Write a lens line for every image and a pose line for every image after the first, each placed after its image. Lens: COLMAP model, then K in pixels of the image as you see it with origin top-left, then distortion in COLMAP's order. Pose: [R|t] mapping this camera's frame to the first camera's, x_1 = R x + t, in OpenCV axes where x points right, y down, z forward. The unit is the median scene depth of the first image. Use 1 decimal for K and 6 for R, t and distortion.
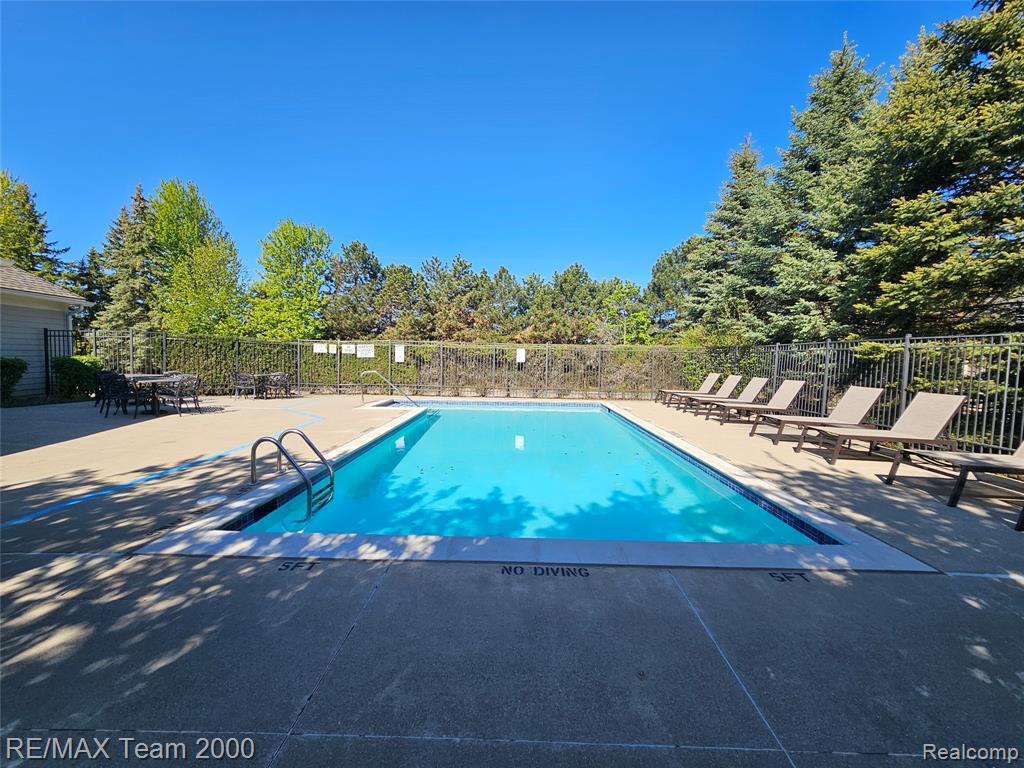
lens RADIAL K [[413.5, 0, 515.1], [0, 413.5, 384.4], [0, 0, 1]] dist [-0.002361, -0.000341]
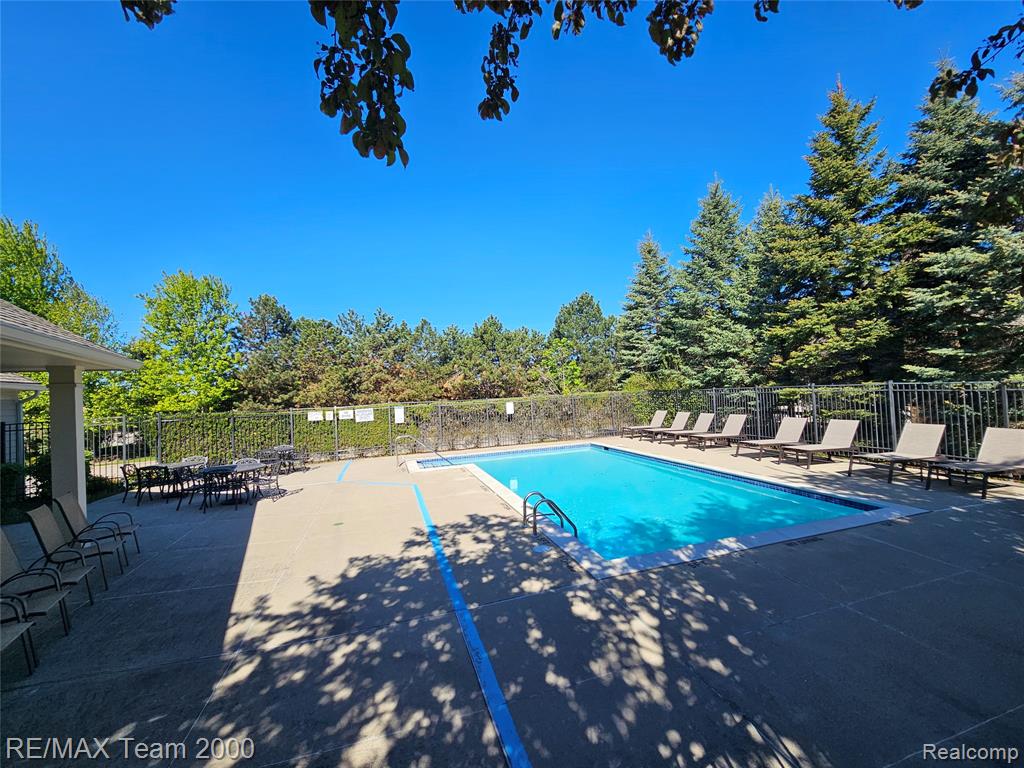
lens RADIAL K [[413.5, 0, 507.9], [0, 413.5, 386.8], [0, 0, 1]] dist [-0.002361, -0.000341]
pose [[0.948885, -0.061796, 0.309514, -0.491439], [0.087693, 0.993653, -0.070455, -0.069184], [-0.303196, 0.093996, 0.948281, -0.130213]]
